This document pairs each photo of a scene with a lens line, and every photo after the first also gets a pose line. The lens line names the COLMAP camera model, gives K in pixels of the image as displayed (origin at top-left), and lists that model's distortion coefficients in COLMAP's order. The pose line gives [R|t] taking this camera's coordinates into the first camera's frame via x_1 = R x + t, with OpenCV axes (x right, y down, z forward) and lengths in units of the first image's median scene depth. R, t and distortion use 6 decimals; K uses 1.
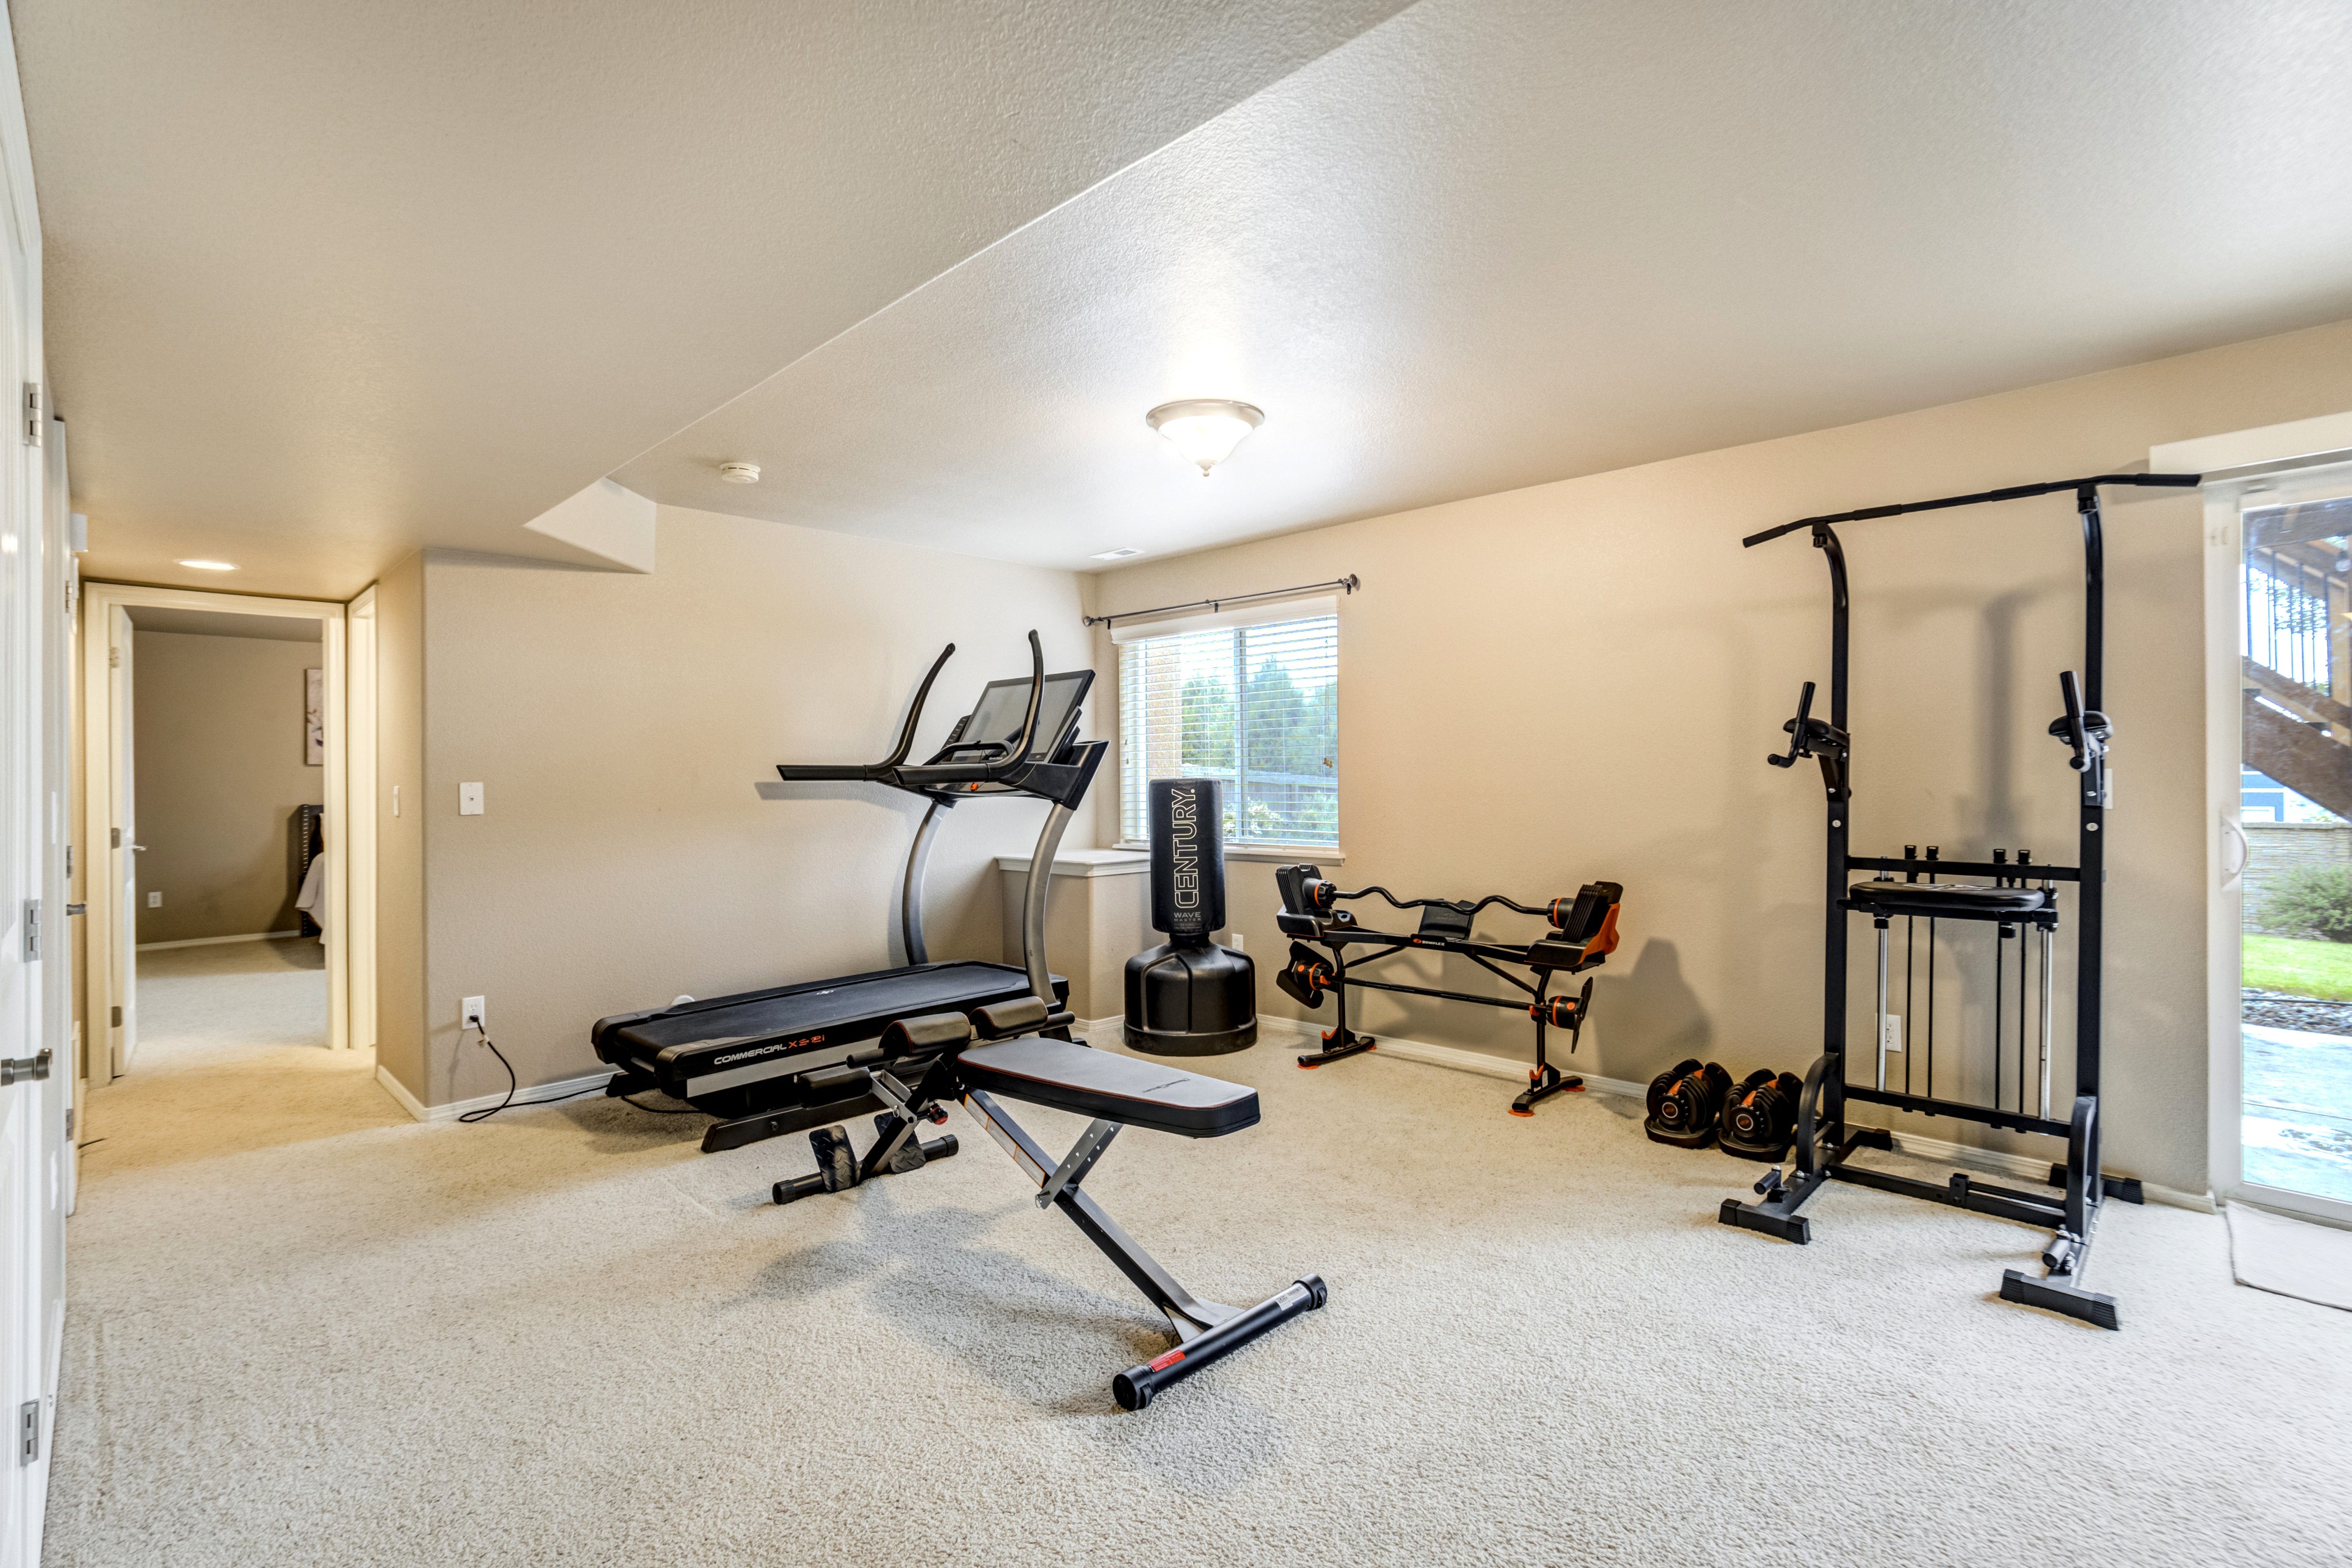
lens RADIAL K [[1118.2, 0, 1176.0], [0, 1118.2, 784.0], [0, 0, 1]] dist [-0.019473, -0.000065]
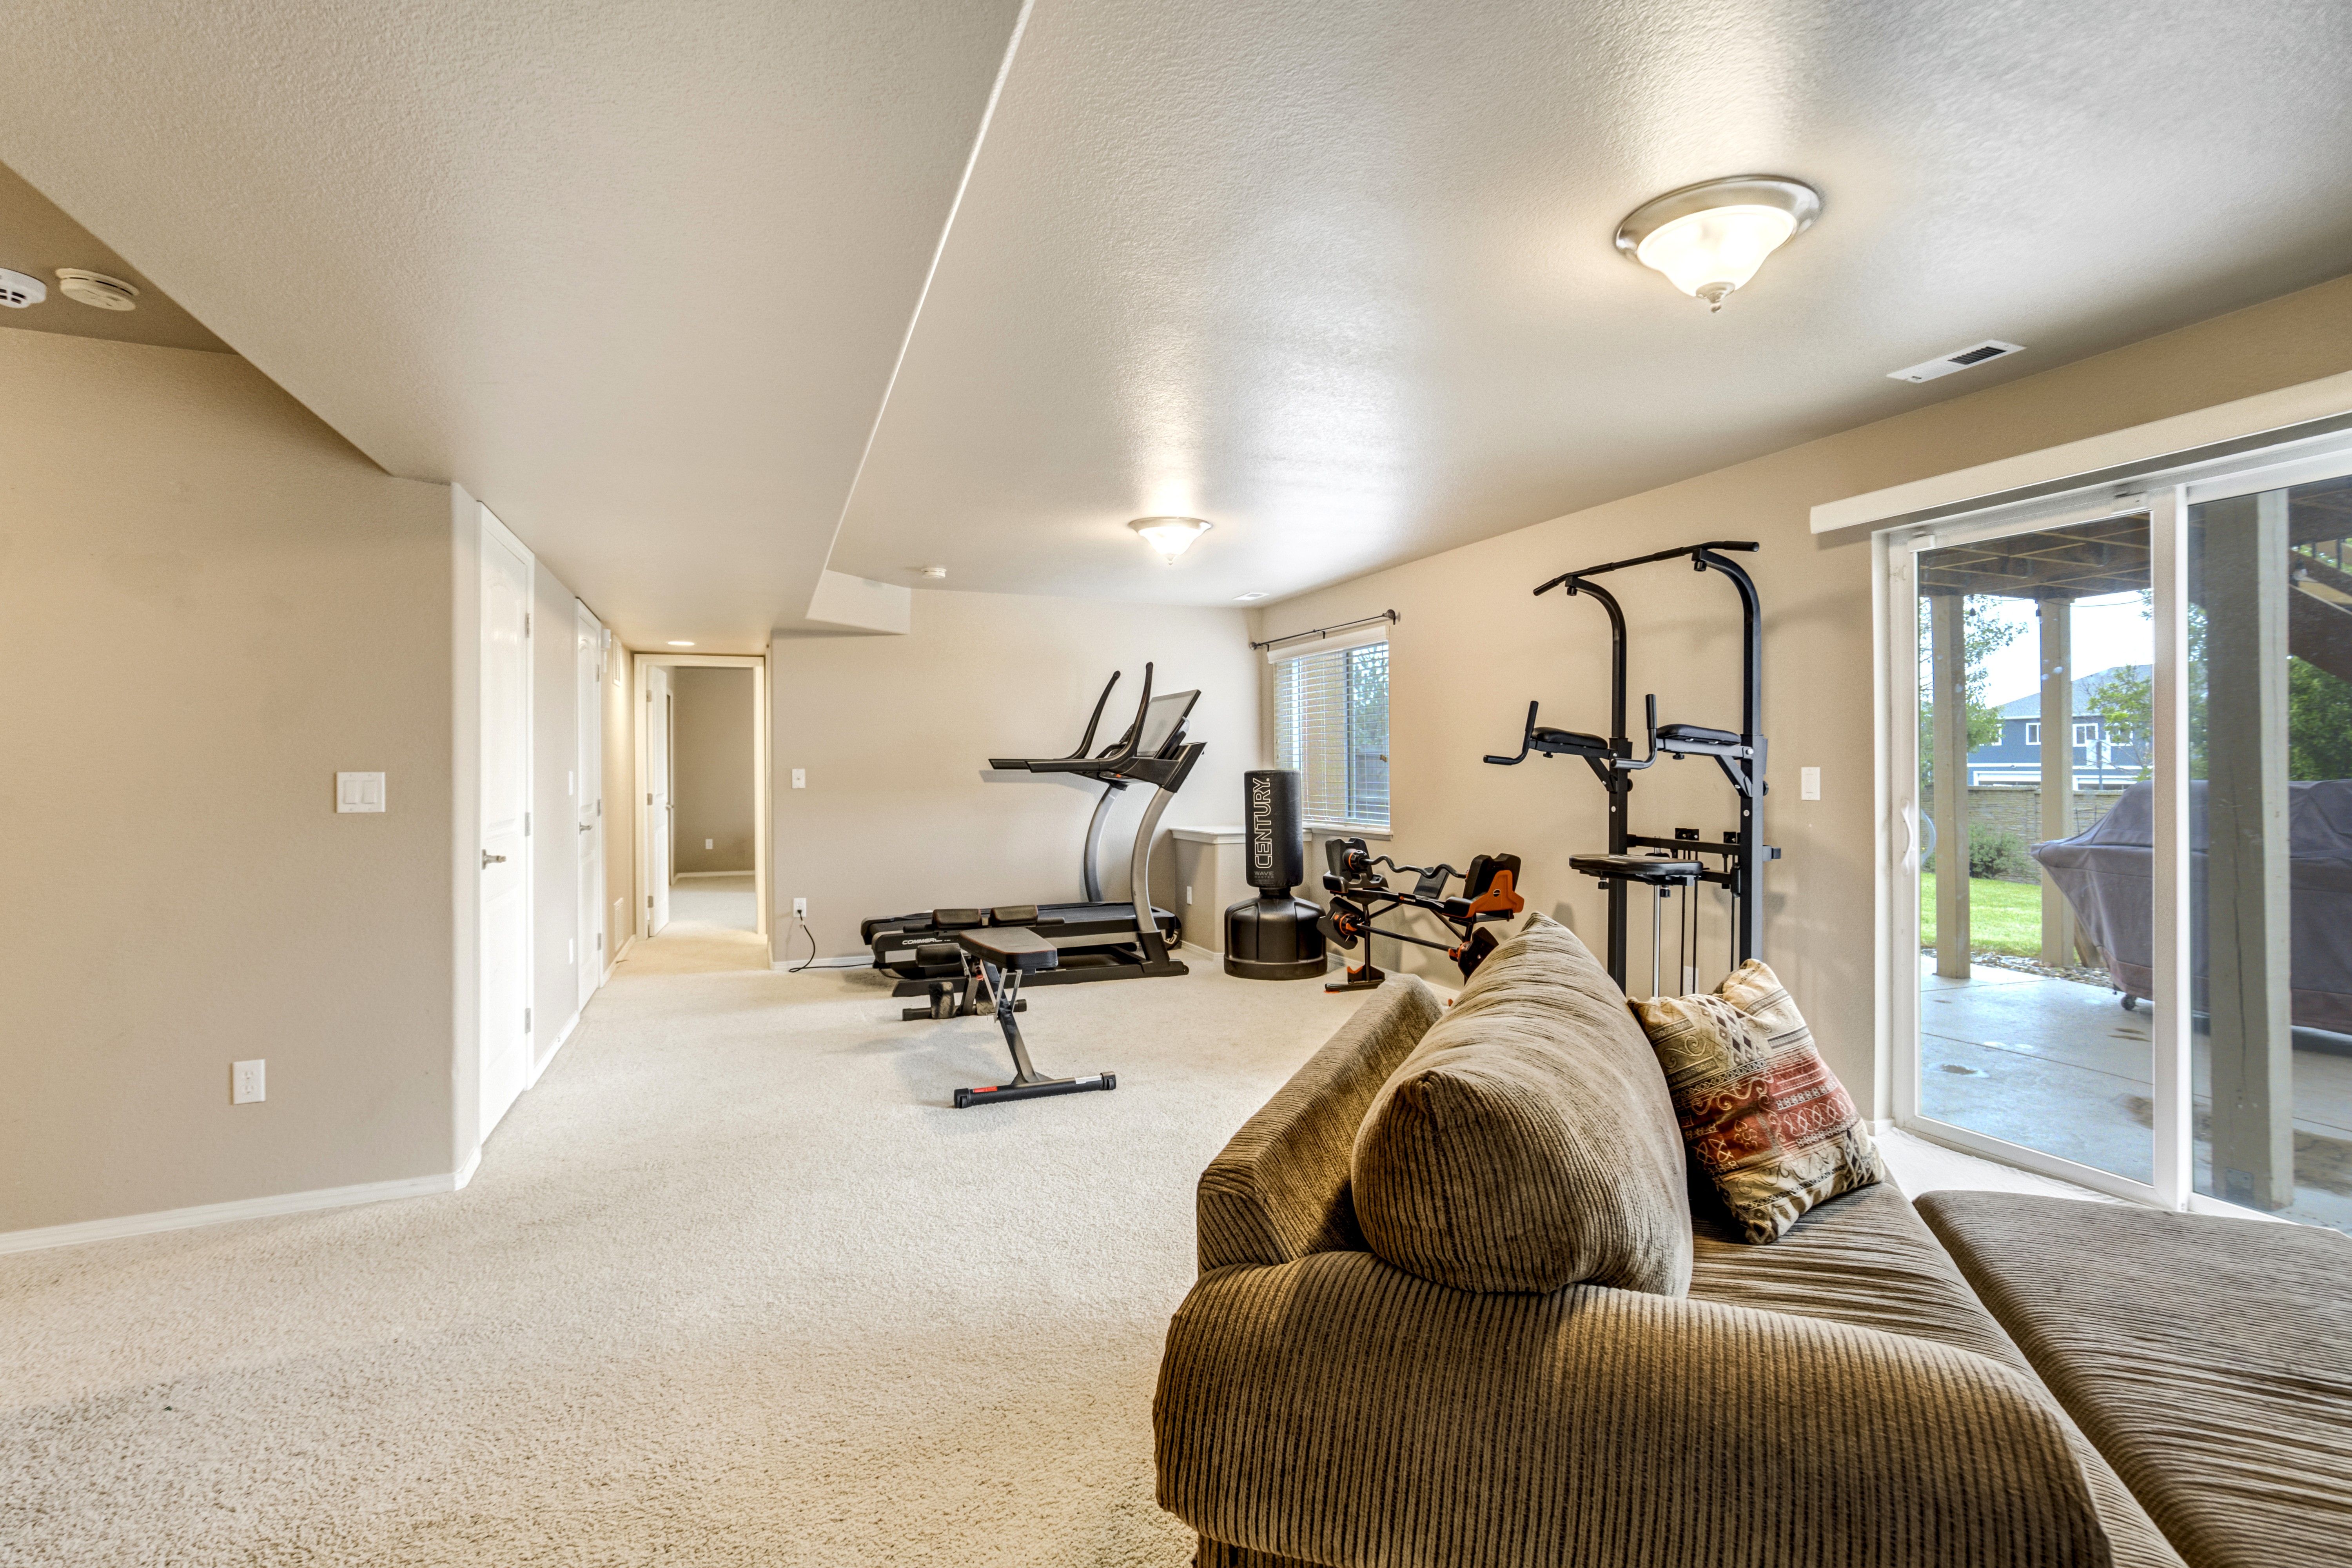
lens RADIAL K [[1072.1, 0, 1174.5], [0, 1072.1, 761.5], [0, 0, 1]] dist [-0.049647, 0.010966]
pose [[0.924694, 0.004808, -0.380680, 0.405981], [-0.009354, 0.999905, -0.010092, -0.001081], [0.380595, 0.012893, 0.924652, -0.216317]]
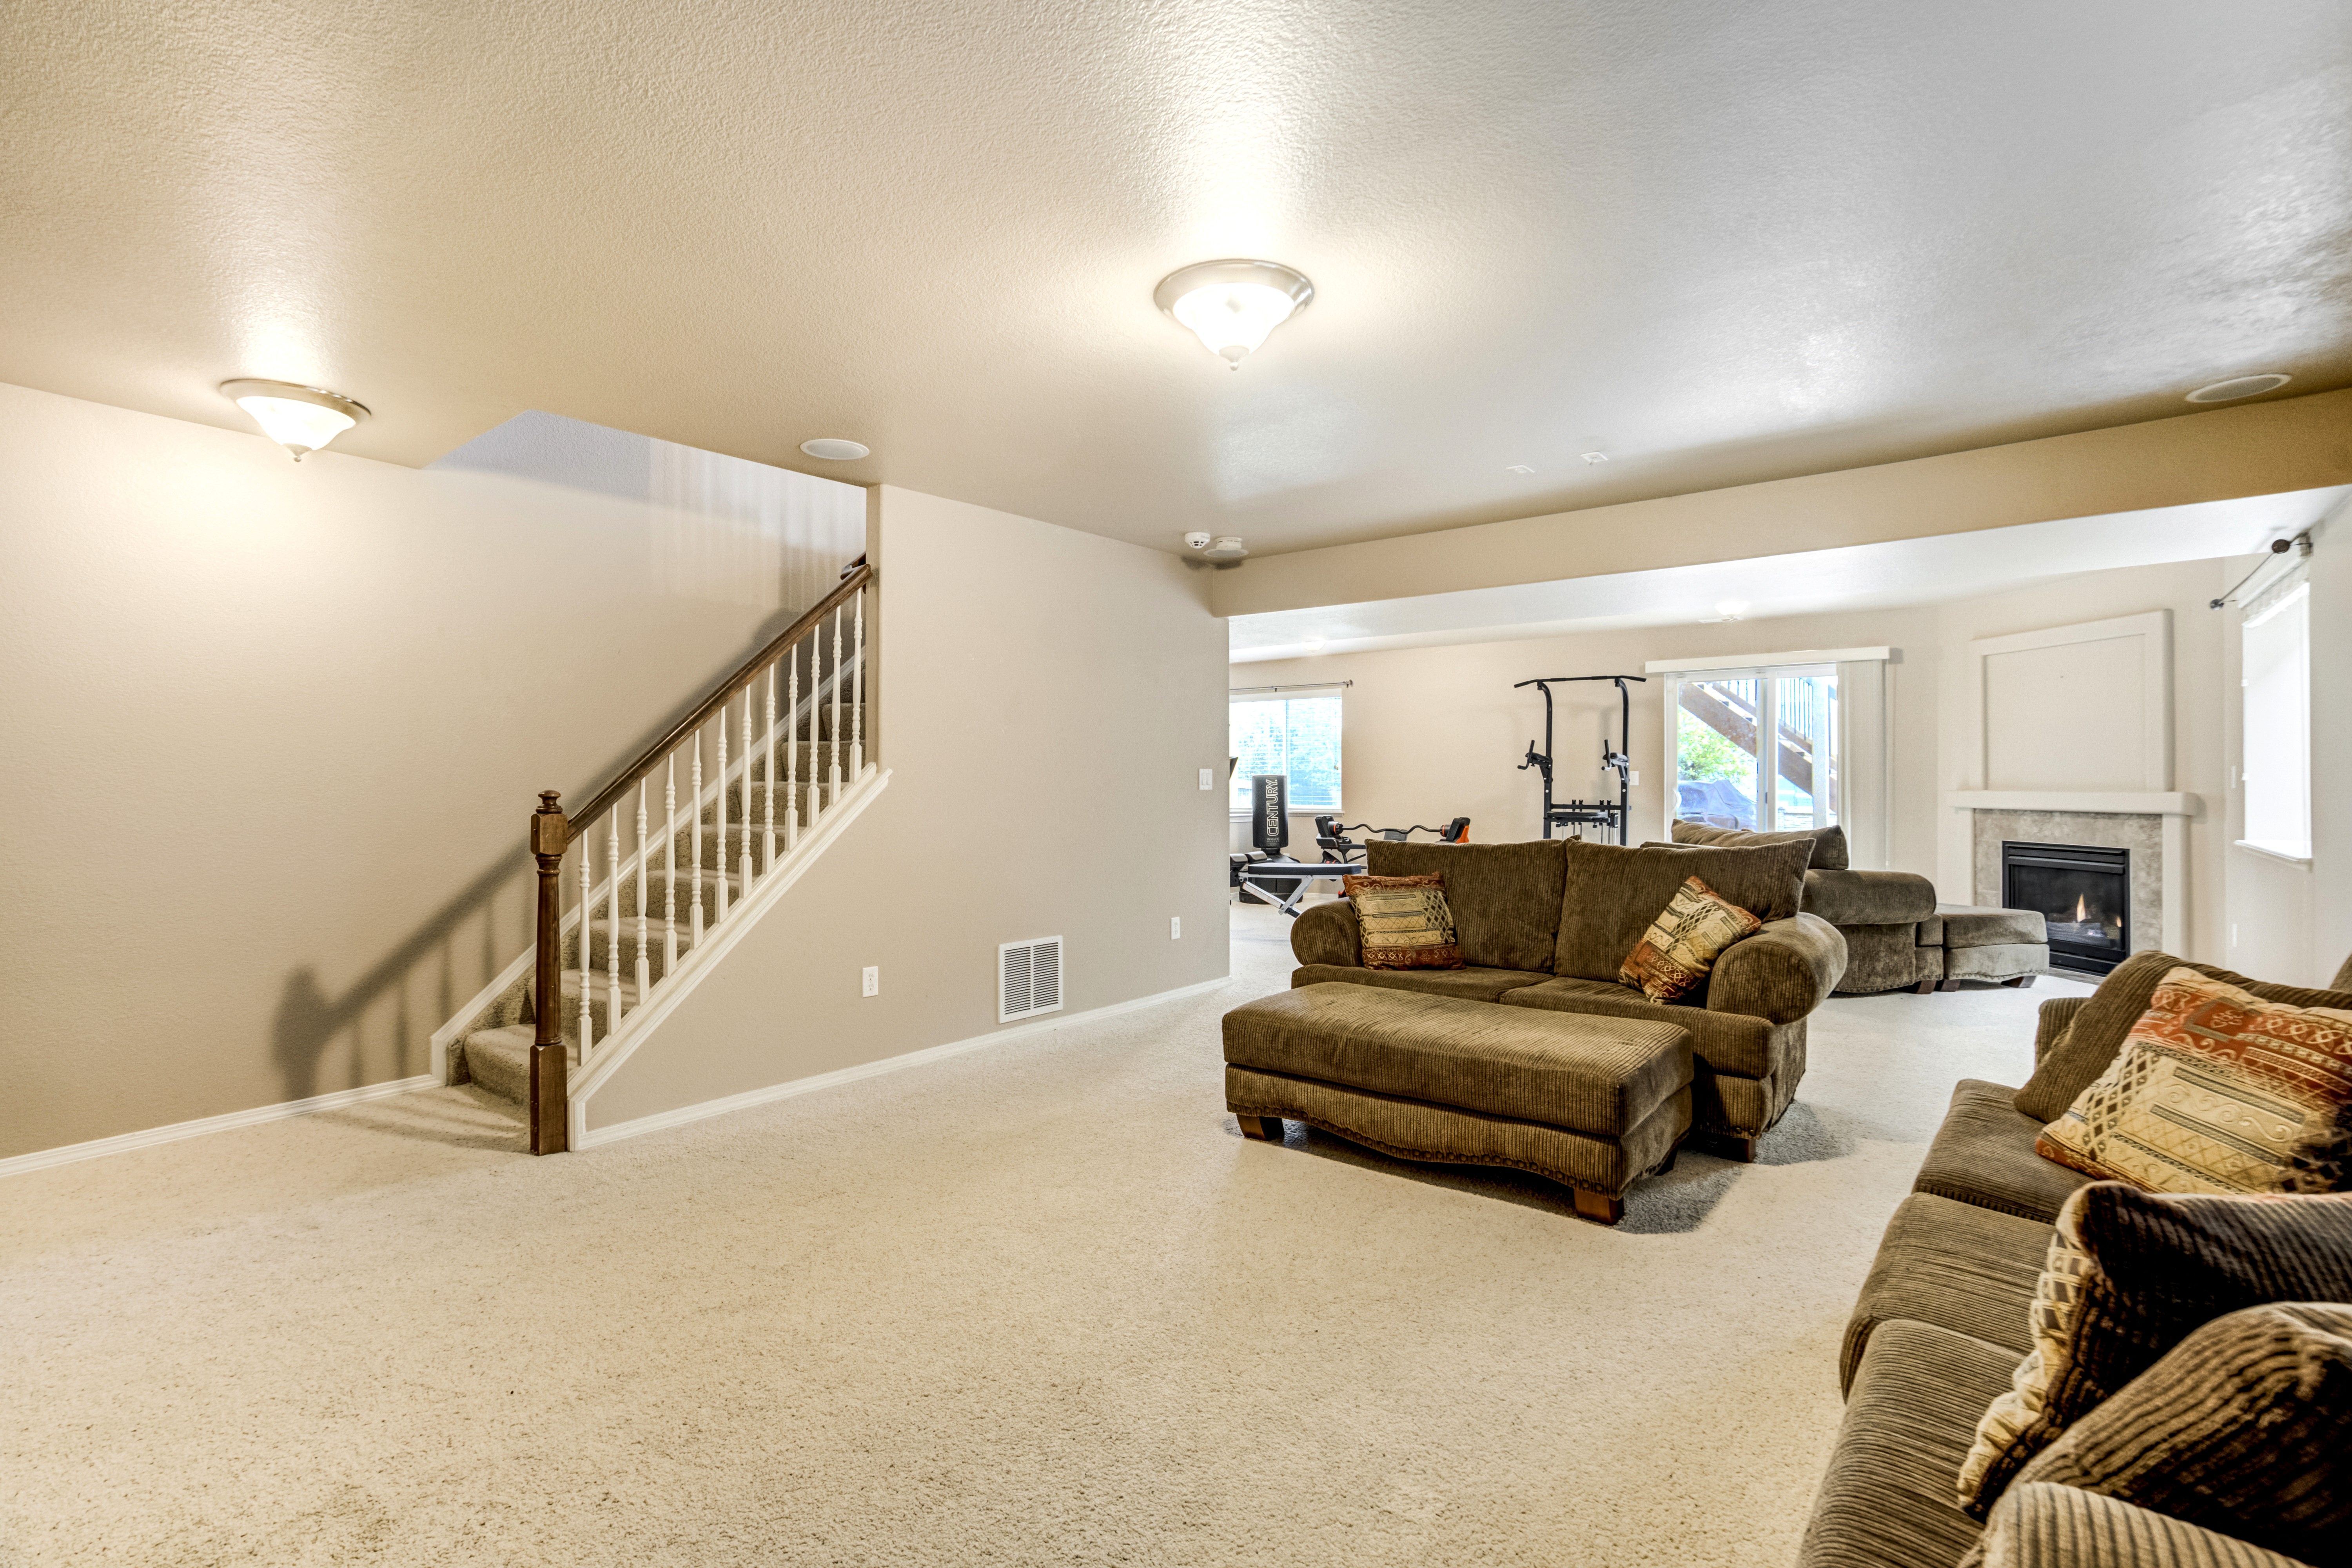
lens RADIAL K [[1092.5, 0, 1176.0], [0, 1092.5, 784.0], [0, 0, 1]] dist [0.124556, 0.000065]
pose [[0.995835, 0.007043, 0.090897, -0.376953], [-0.006553, 0.999962, -0.005690, 0.026672], [-0.090934, 0.005070, 0.995844, -1.098689]]
